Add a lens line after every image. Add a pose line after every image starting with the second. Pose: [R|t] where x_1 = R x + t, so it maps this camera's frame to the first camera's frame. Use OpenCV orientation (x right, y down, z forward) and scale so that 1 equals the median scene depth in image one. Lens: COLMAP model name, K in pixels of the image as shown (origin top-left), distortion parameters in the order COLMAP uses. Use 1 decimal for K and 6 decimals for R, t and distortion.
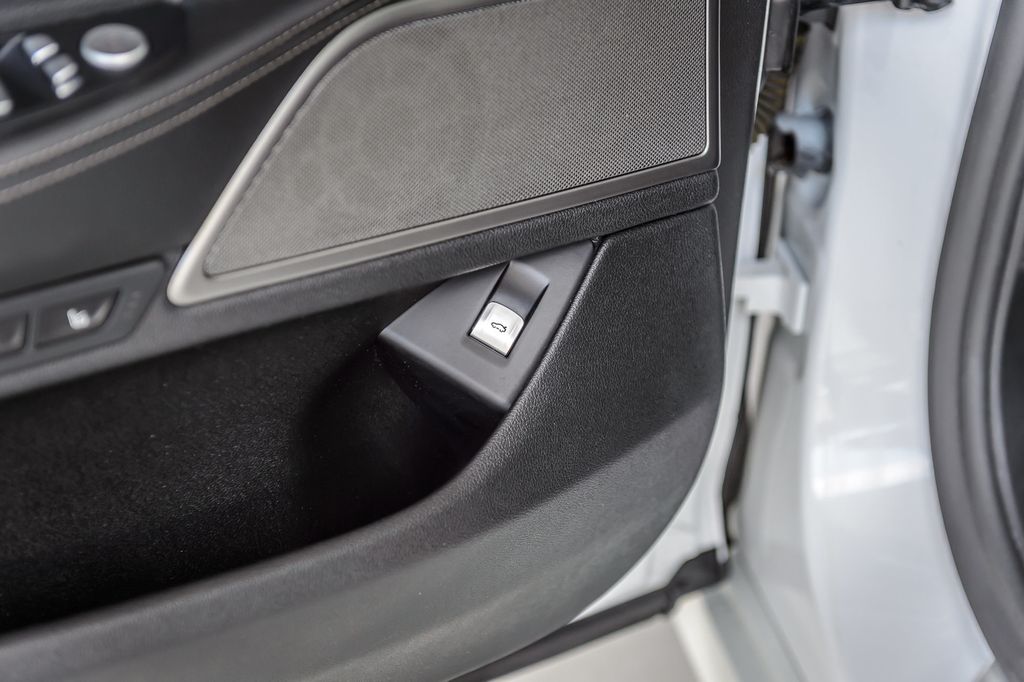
lens RADIAL K [[2074.2, 0, 512.0], [0, 2074.2, 341.0], [0, 0, 1]] dist [0.009717, 0.275189]
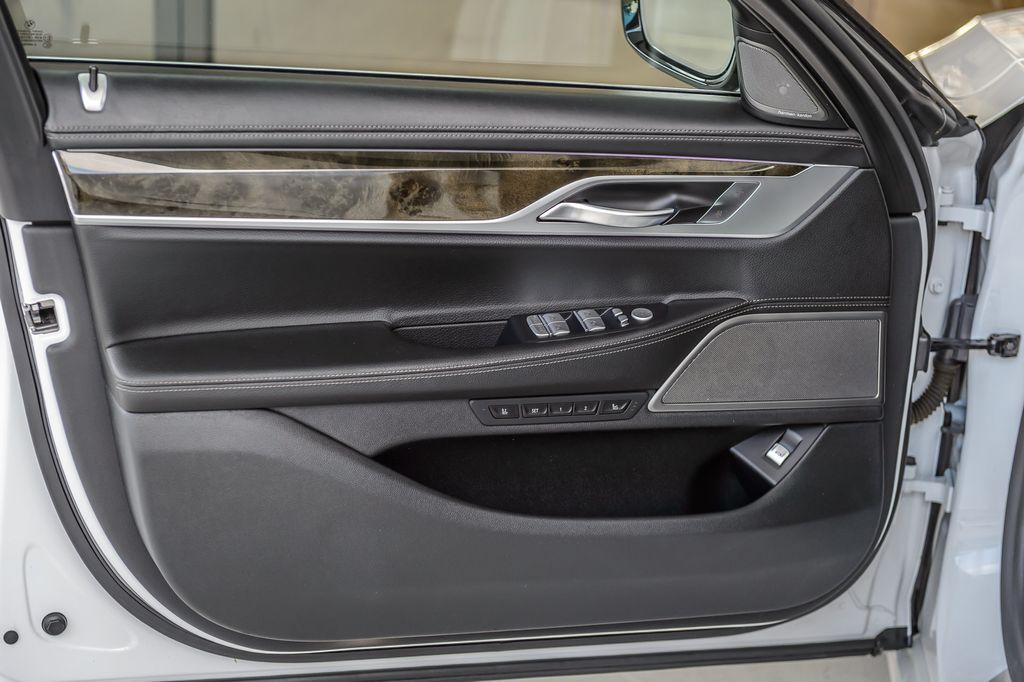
lens RADIAL K [[2074.2, 0, 512.0], [0, 2074.2, 341.0], [0, 0, 1]] dist [0.009717, 0.275189]
pose [[0.960701, 0.114775, -0.252746, 0.321949], [-0.161118, 0.972005, -0.171020, 0.363259], [0.226041, 0.205021, 0.952298, -1.556196]]
